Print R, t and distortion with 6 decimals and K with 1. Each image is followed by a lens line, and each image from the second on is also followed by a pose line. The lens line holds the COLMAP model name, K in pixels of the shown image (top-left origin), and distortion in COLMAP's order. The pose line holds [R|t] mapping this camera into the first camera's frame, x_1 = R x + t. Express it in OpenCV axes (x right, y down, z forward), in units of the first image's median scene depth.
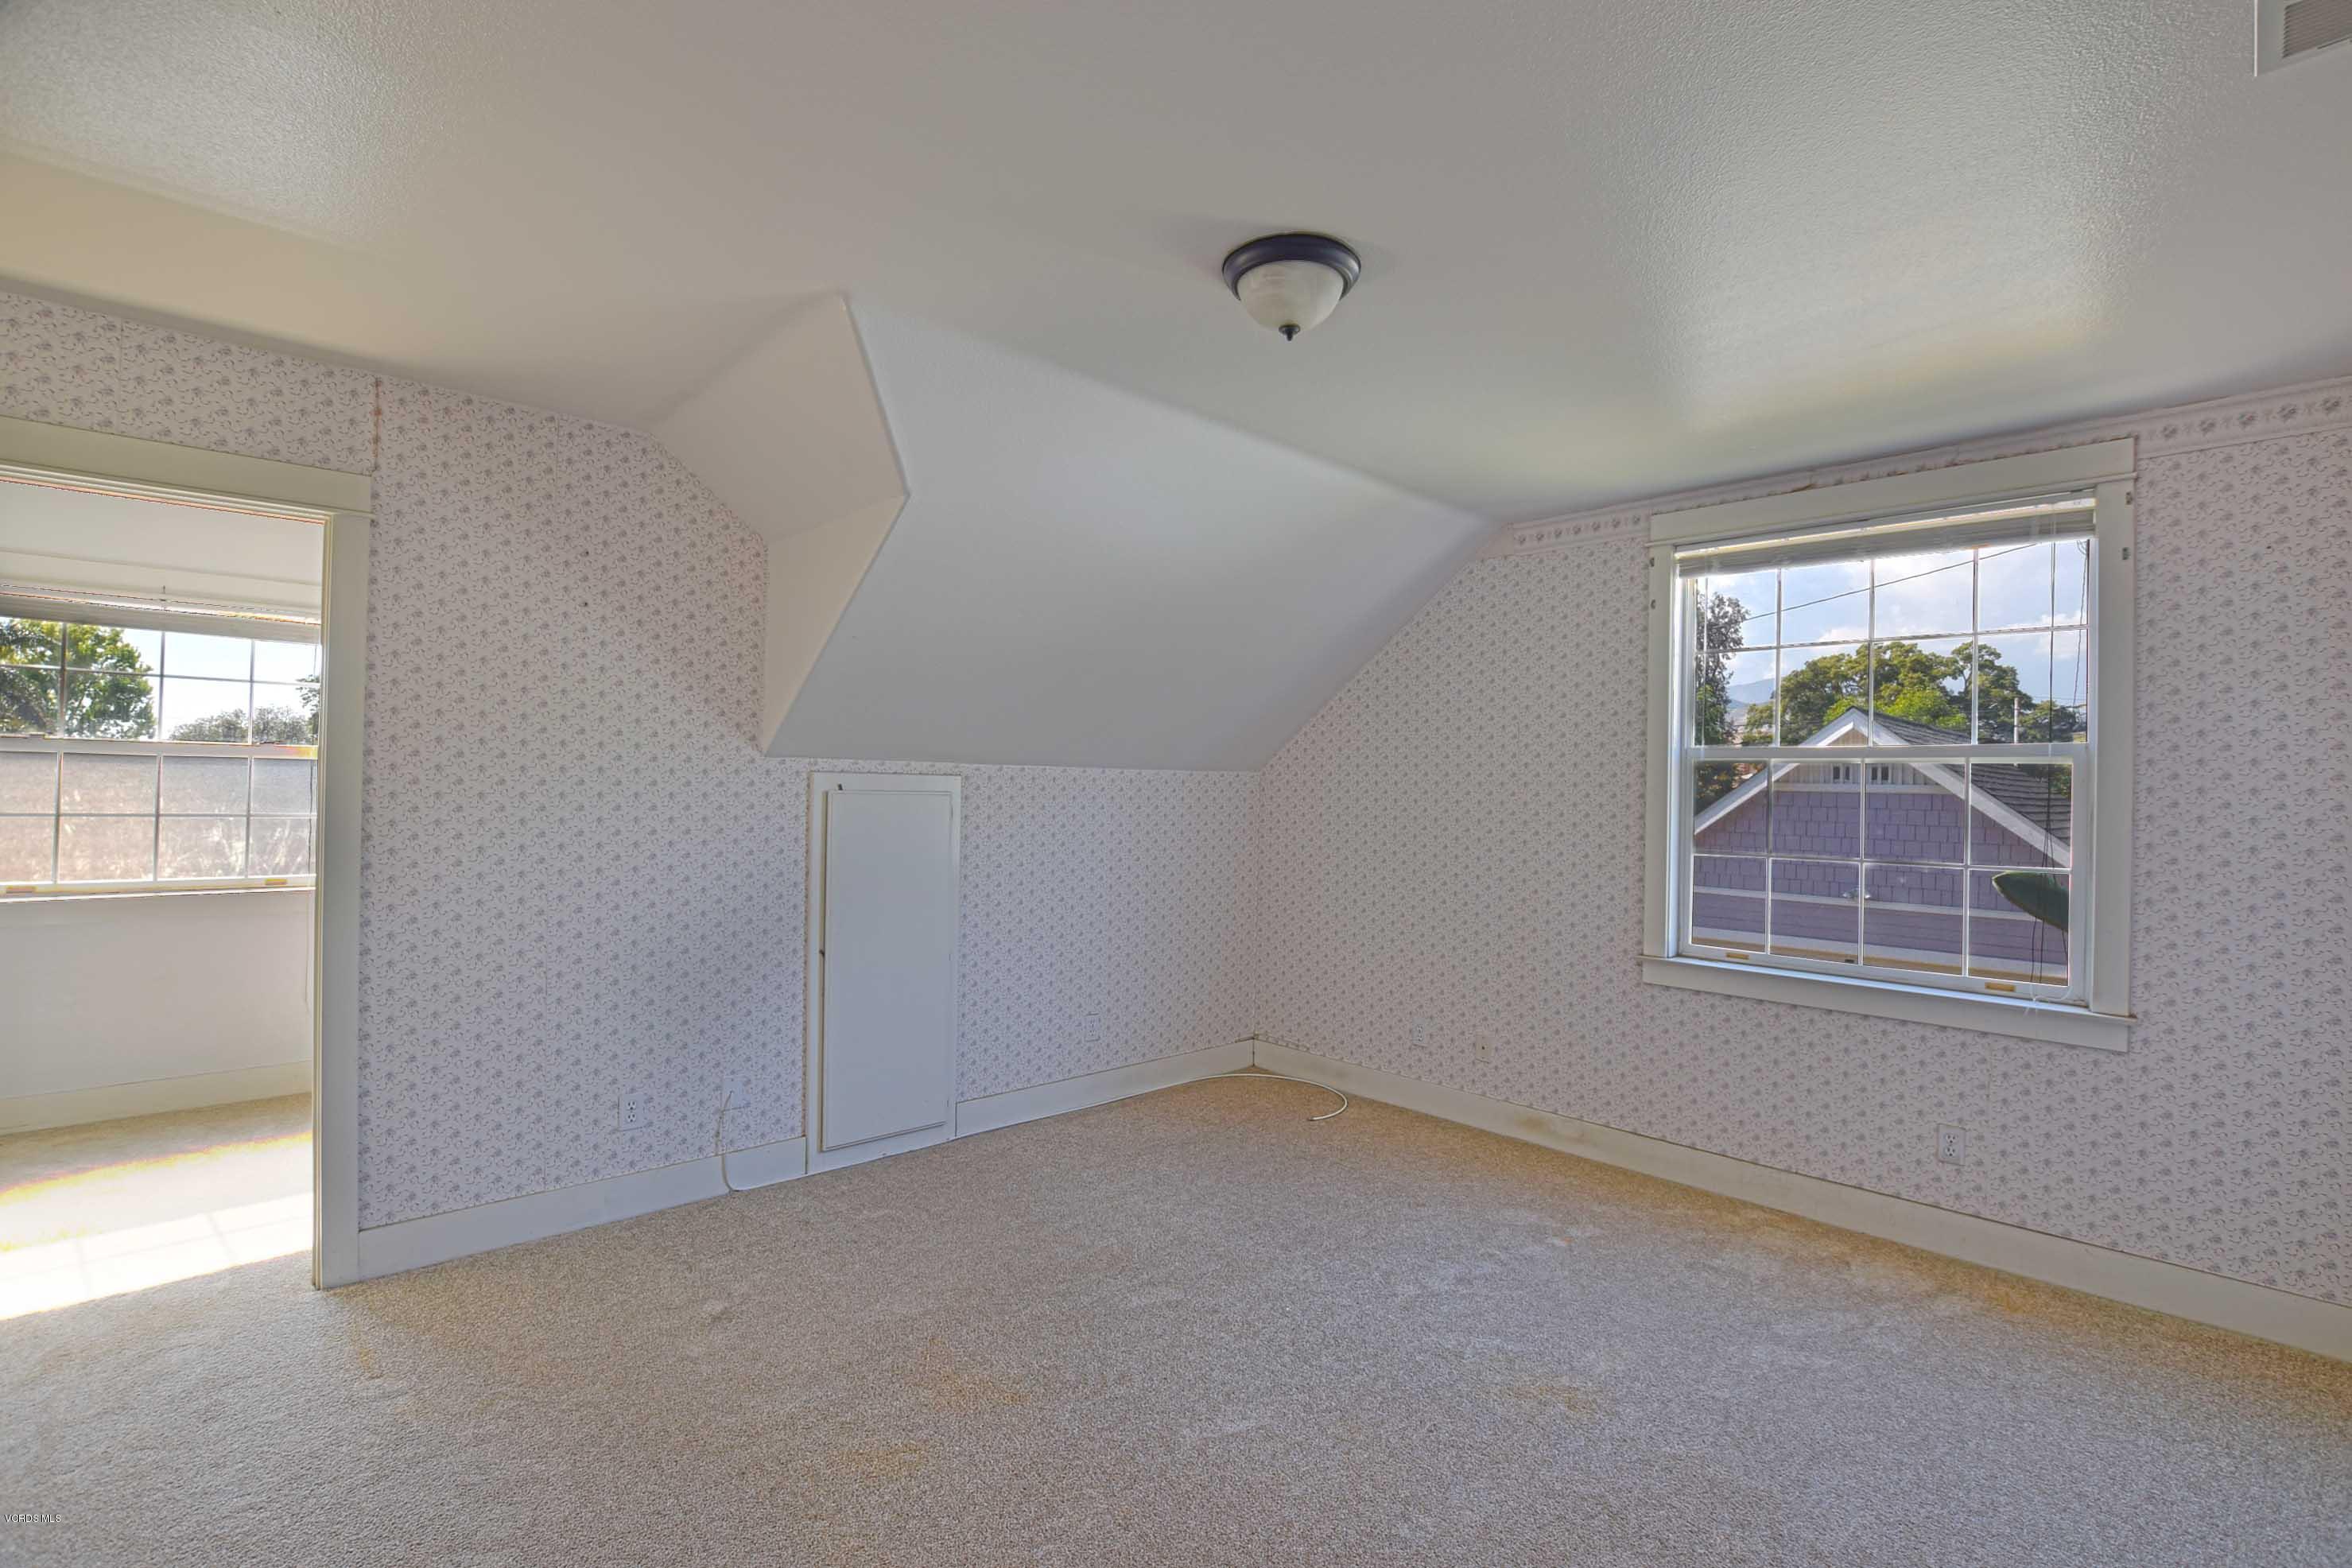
lens RADIAL K [[1038.1, 0, 1176.0], [0, 1038.1, 784.0], [0, 0, 1]] dist [0.000392, 0.000153]
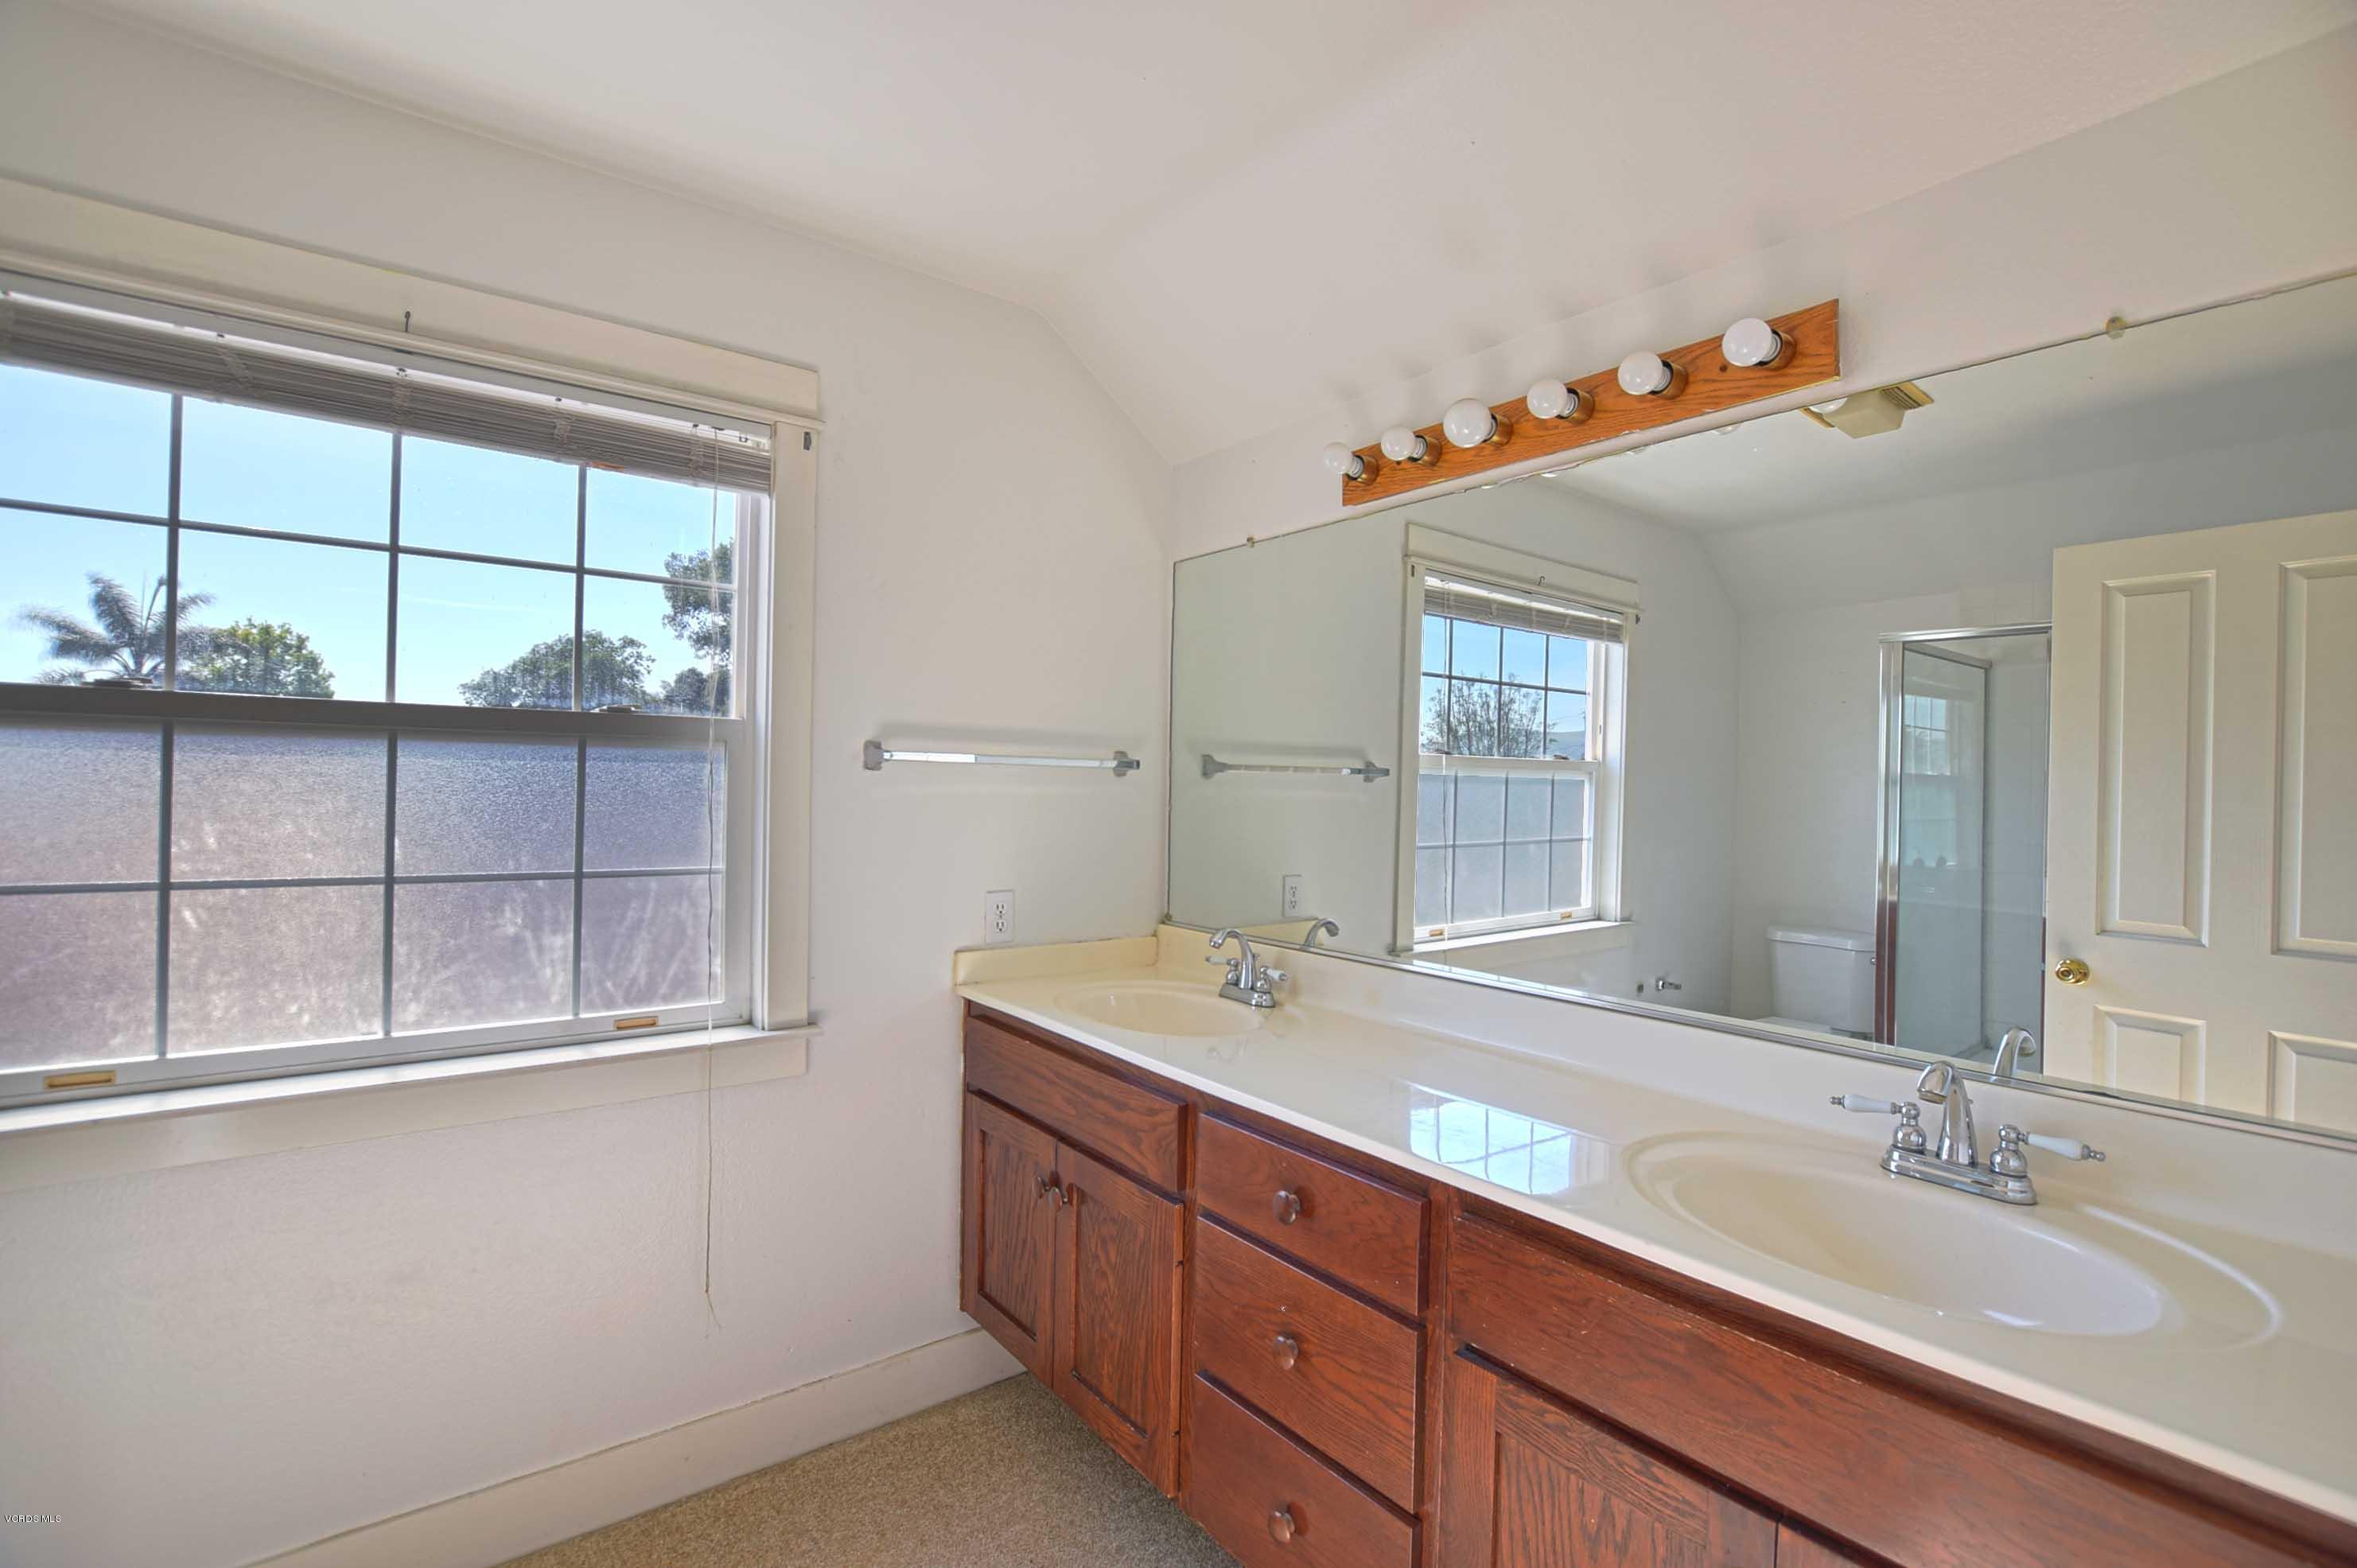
lens RADIAL K [[1072.6, 0, 1178.5], [0, 1072.6, 784.0], [0, 0, 1]] dist [-0.001461, -0.000166]
pose [[0.993907, -0.005615, -0.110075, -0.620212], [0.006129, 0.999972, 0.004334, -0.007952], [0.110048, -0.004983, 0.993914, 0.609843]]
